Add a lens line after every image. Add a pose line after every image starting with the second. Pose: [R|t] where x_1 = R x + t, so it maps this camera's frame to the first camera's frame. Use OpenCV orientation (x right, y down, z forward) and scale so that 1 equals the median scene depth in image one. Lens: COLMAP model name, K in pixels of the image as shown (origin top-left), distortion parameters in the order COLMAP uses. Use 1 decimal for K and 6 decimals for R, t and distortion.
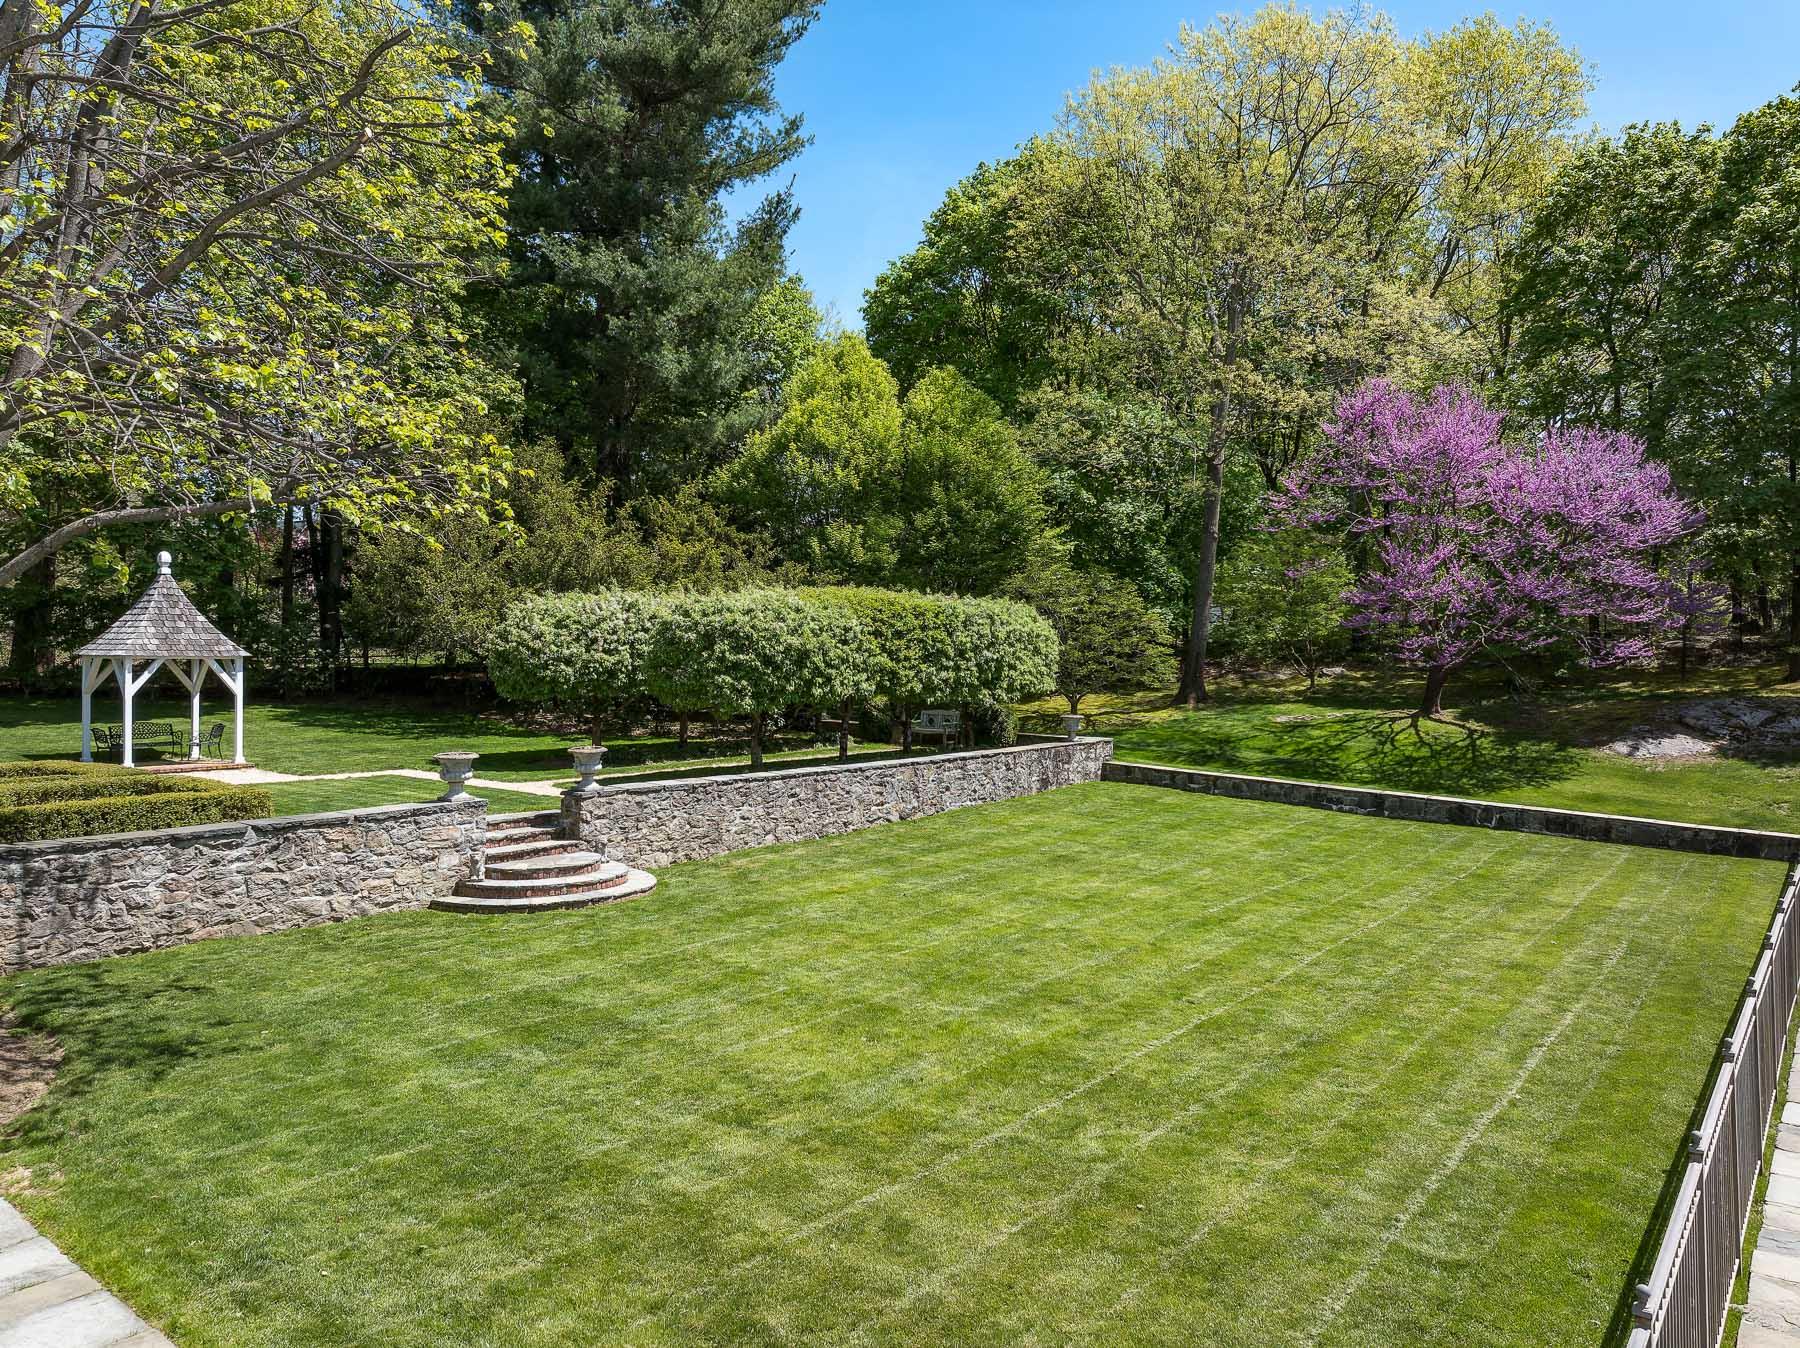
lens RADIAL K [[1231.6, 0, 901.8], [0, 1231.6, 669.6], [0, 0, 1]] dist [0.001505, -0.001169]
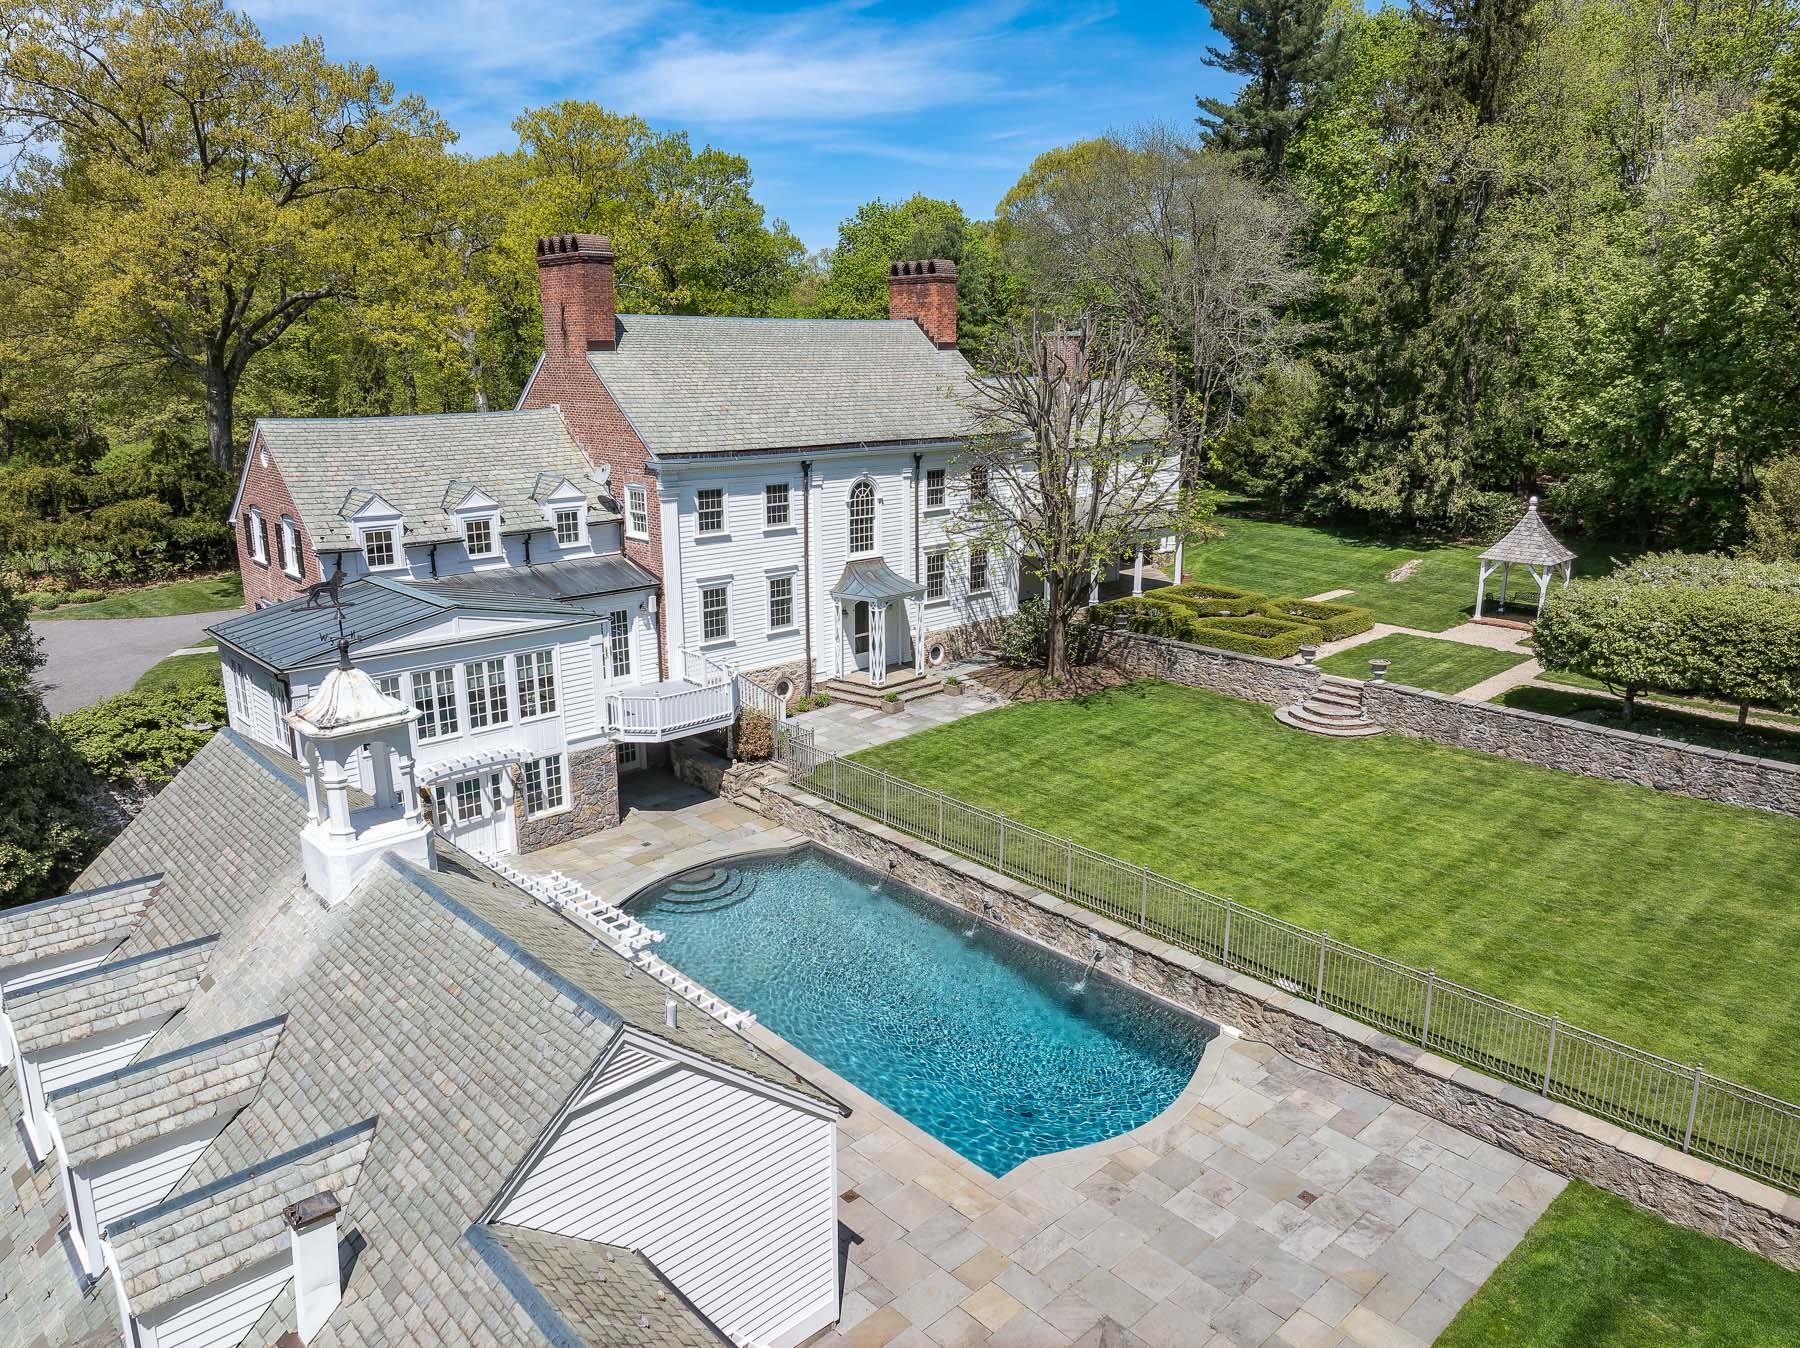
lens RADIAL K [[1224.8, 0, 901.9], [0, 1224.8, 670.0], [0, 0, 1]] dist [0.002325, 0.002713]
pose [[-0.151384, 0.253339, -0.955459, 1.297977], [-0.001144, 0.966554, 0.256462, -0.317029], [0.988474, 0.039917, -0.146031, 0.438627]]
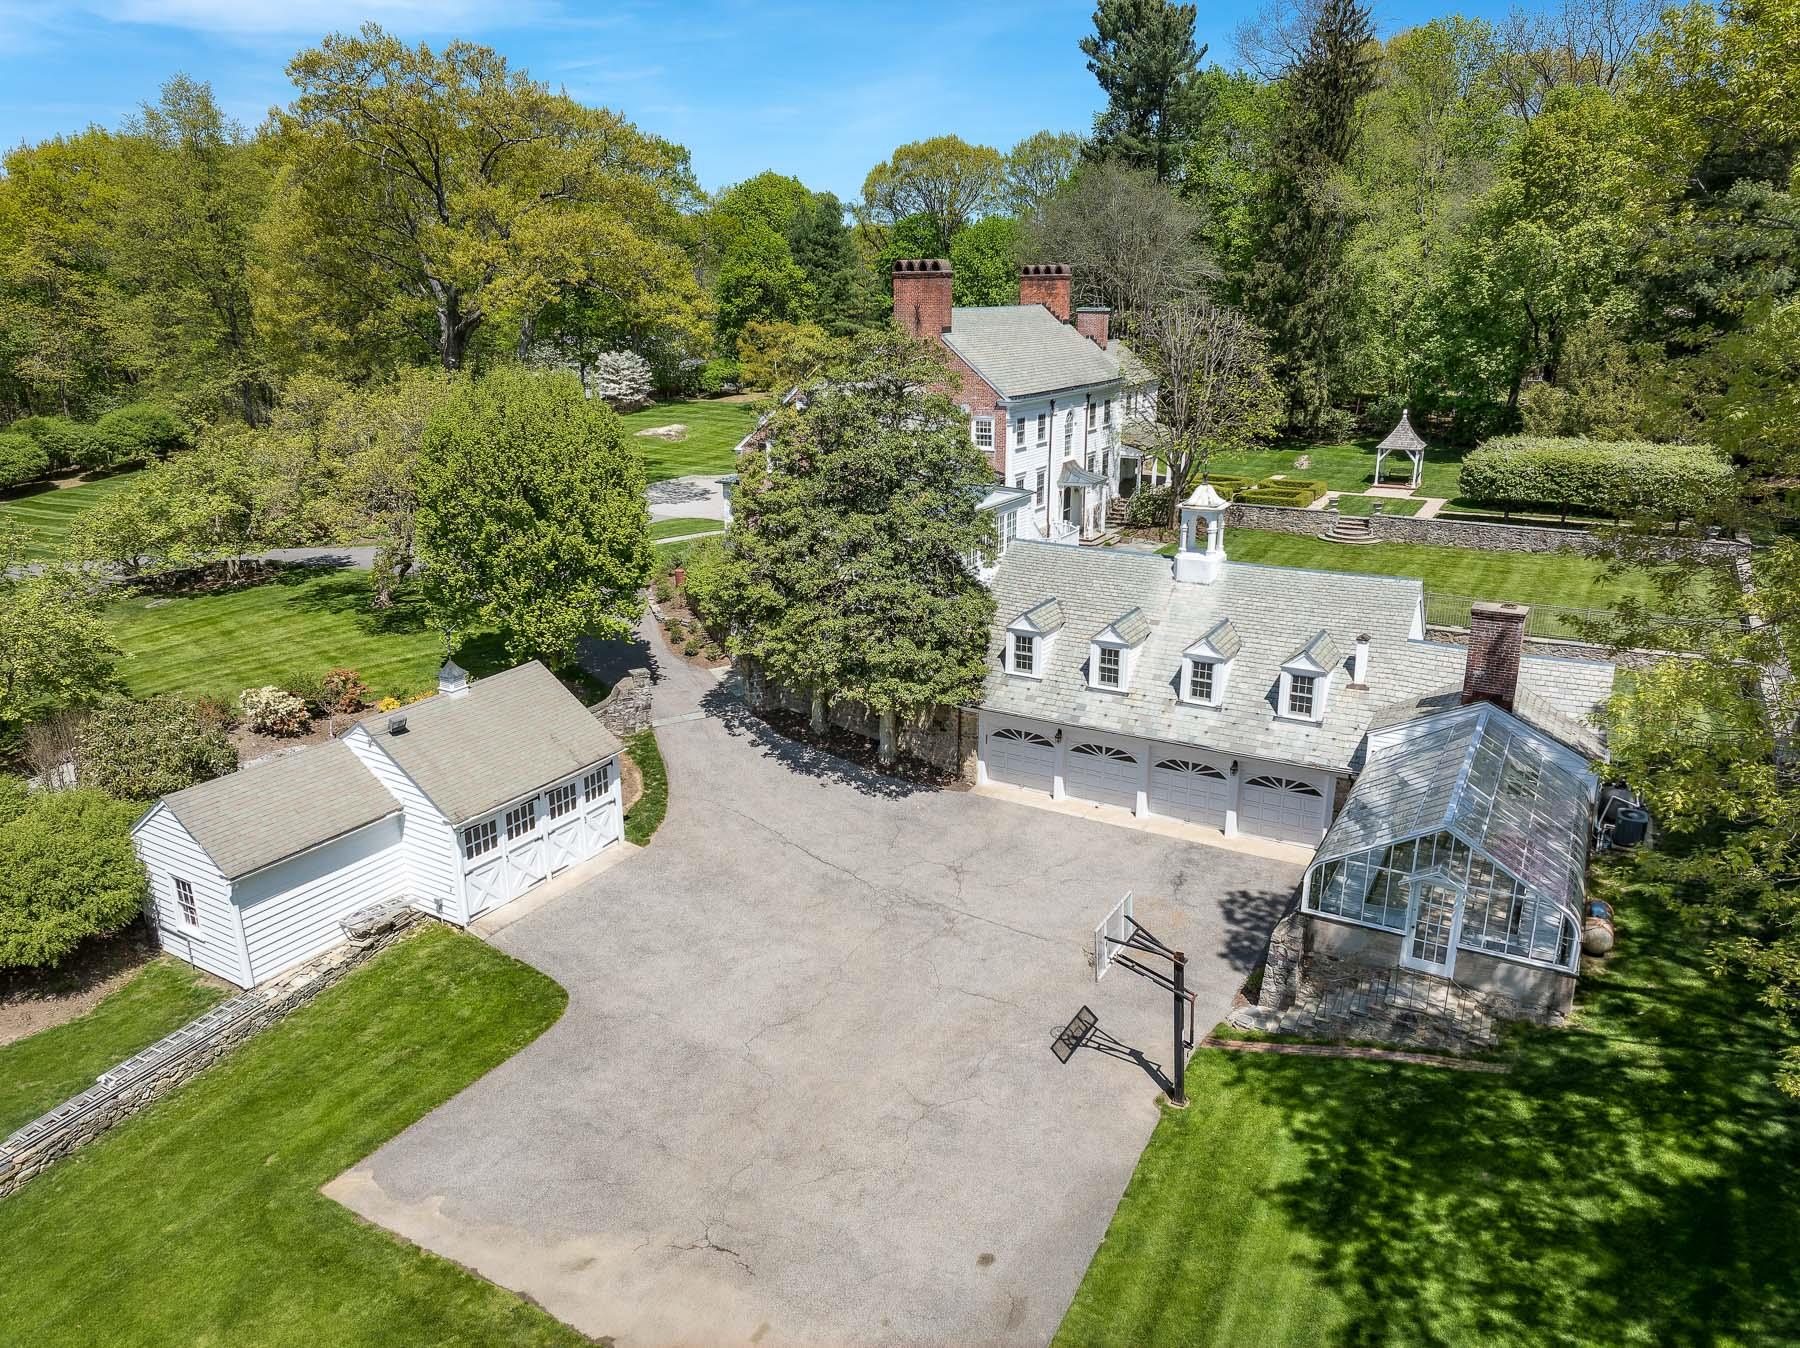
lens RADIAL K [[1278.7, 0, 867.8], [0, 1278.7, 674.4], [0, 0, 1]] dist [0.004872, -0.000253]
pose [[0.140940, 0.291184, -0.946228, 2.367431], [-0.000402, 0.955785, 0.294065, -0.406865], [0.990018, -0.041066, 0.134825, -0.686087]]
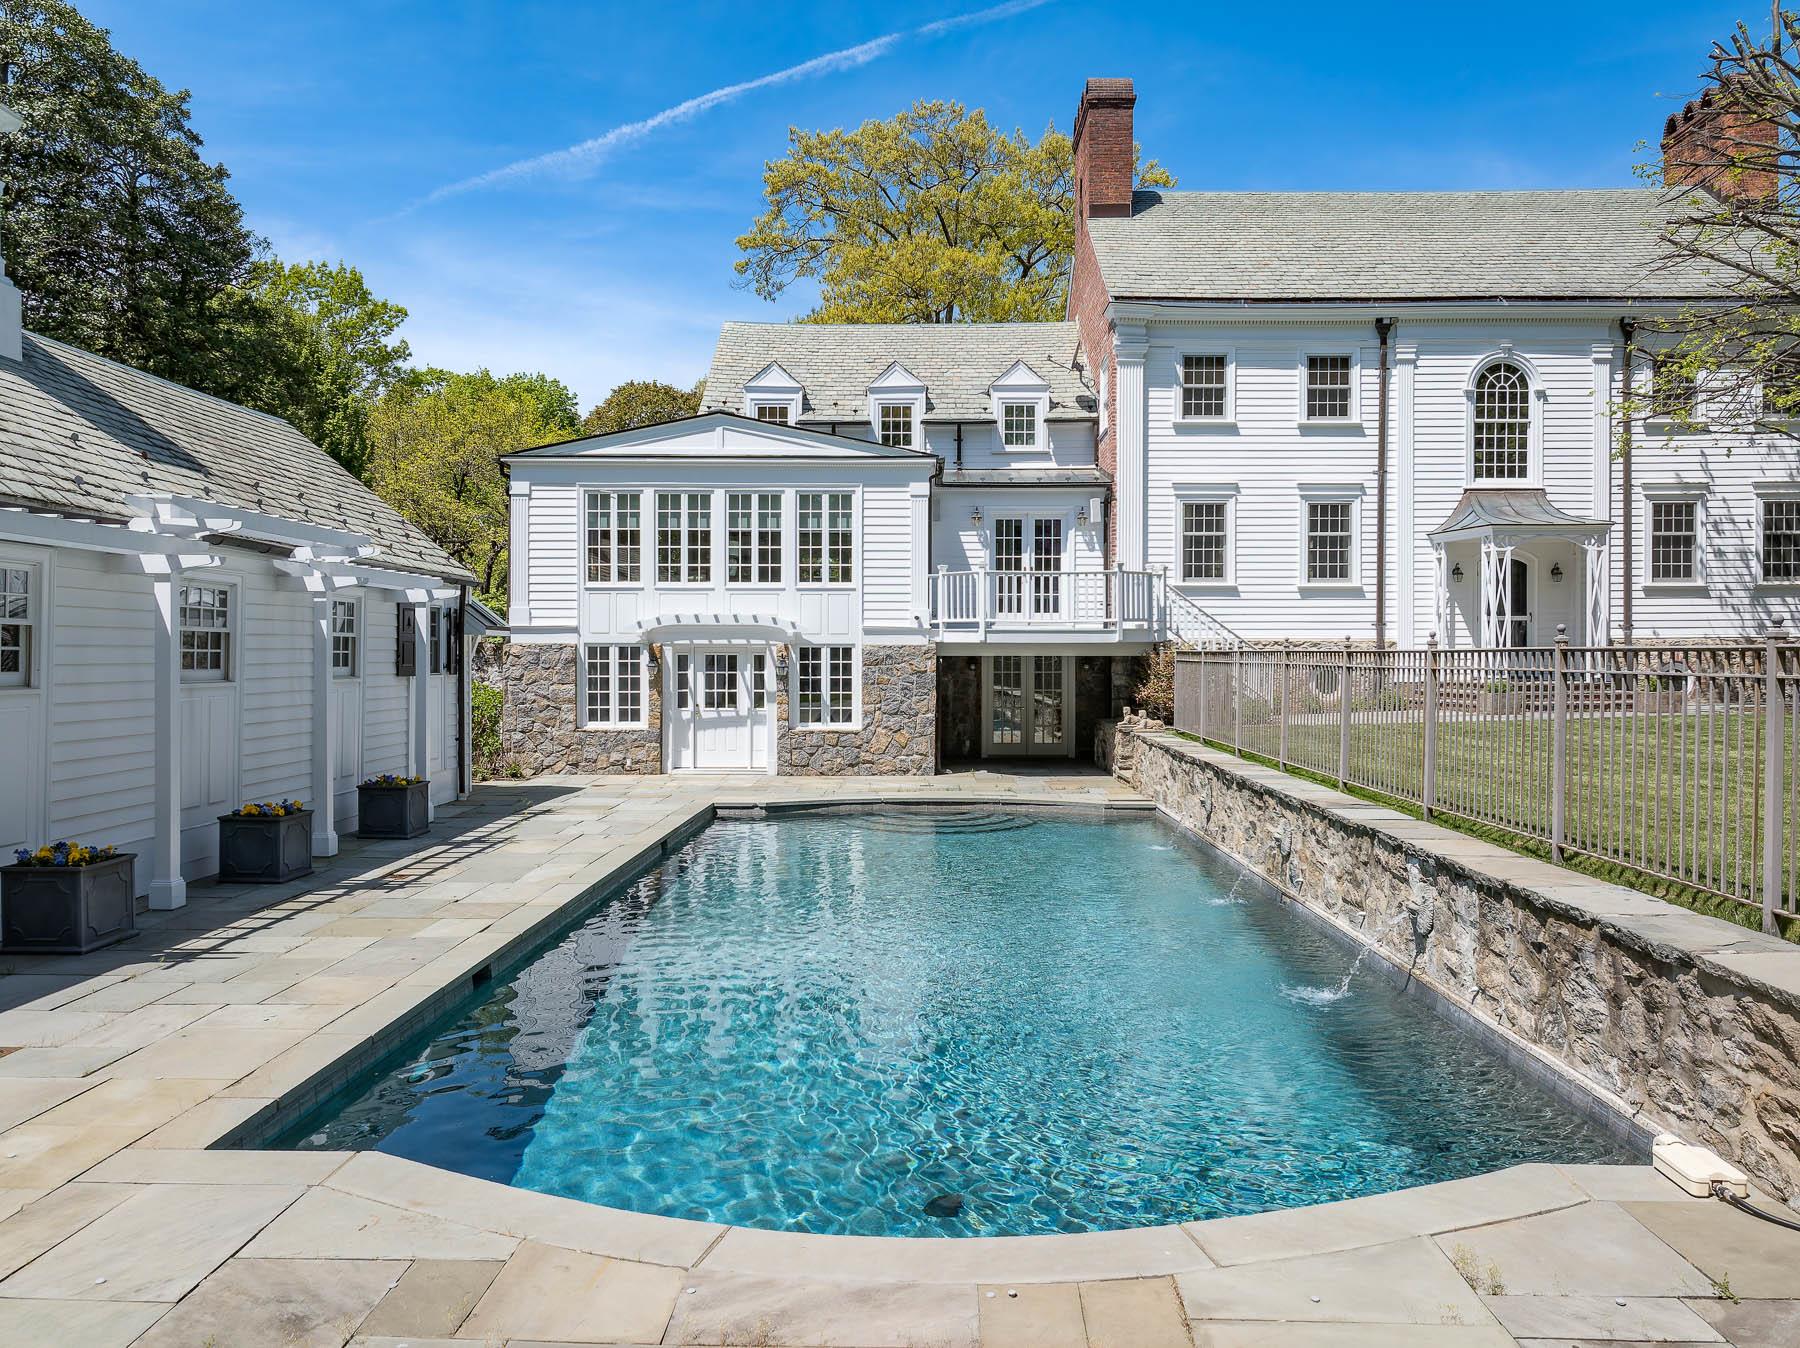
lens RADIAL K [[1224.8, 0, 901.9], [0, 1224.8, 670.0], [0, 0, 1]] dist [0.002325, 0.002713]
pose [[-0.795451, 0.010536, -0.605926, 0.673106], [0.001183, 0.999874, 0.015832, 0.097335], [0.606016, 0.011877, -0.795364, 0.640530]]
